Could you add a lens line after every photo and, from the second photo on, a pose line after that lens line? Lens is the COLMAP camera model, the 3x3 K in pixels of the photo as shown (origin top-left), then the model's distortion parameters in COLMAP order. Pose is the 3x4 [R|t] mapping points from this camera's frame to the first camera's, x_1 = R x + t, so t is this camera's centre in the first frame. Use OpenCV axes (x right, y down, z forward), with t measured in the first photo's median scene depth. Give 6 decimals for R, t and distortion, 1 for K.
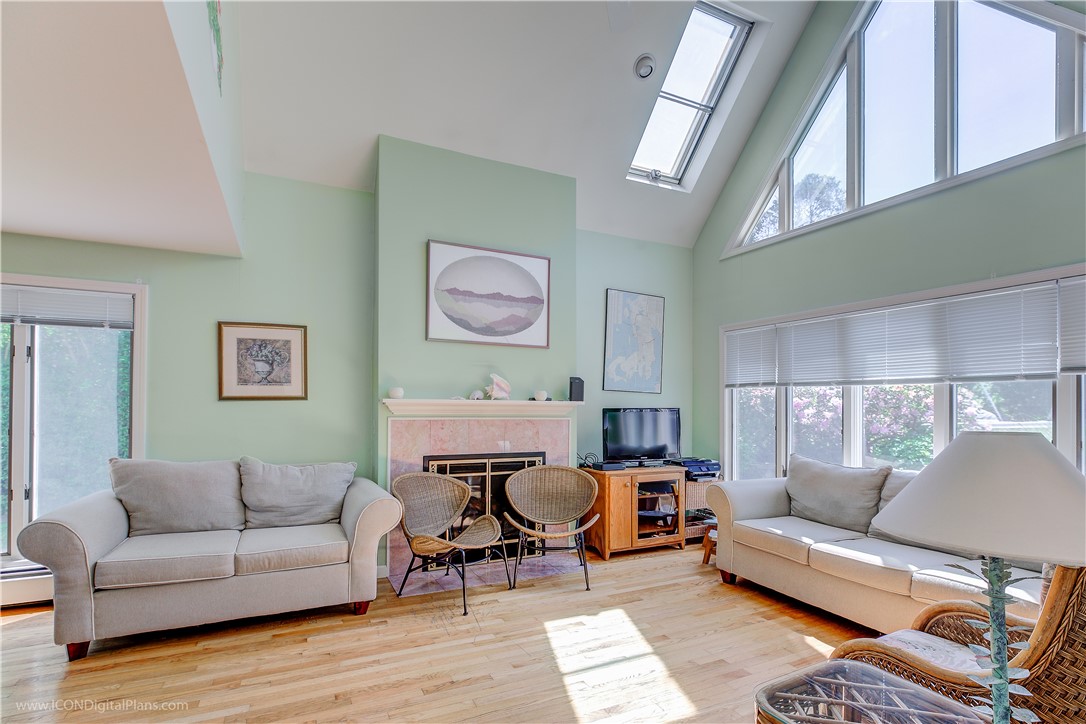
lens RADIAL K [[511.6, 0, 515.2], [0, 511.6, 396.8], [0, 0, 1]] dist [-0.003835, 0.001580]
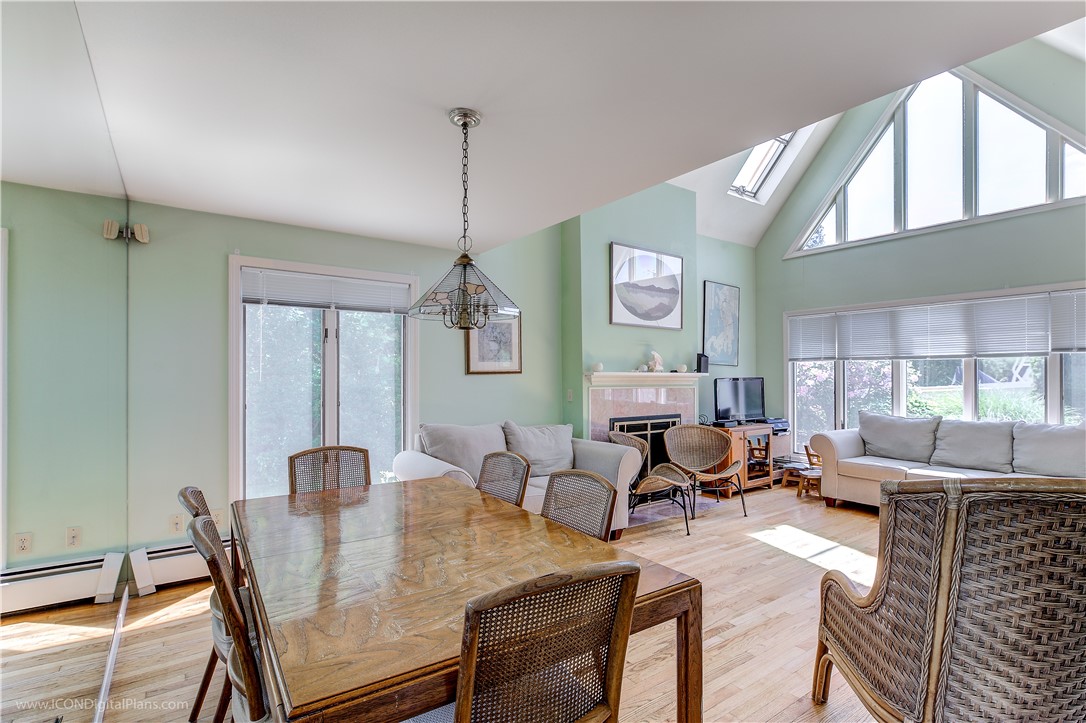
lens RADIAL K [[553.0, 0, 523.0], [0, 553.0, 367.9], [0, 0, 1]] dist [0.021212, -0.002712]
pose [[0.976442, -0.006802, 0.215674, -0.644683], [0.006879, 0.999976, 0.000396, -0.007237], [-0.215671, 0.001097, 0.976465, -0.242219]]
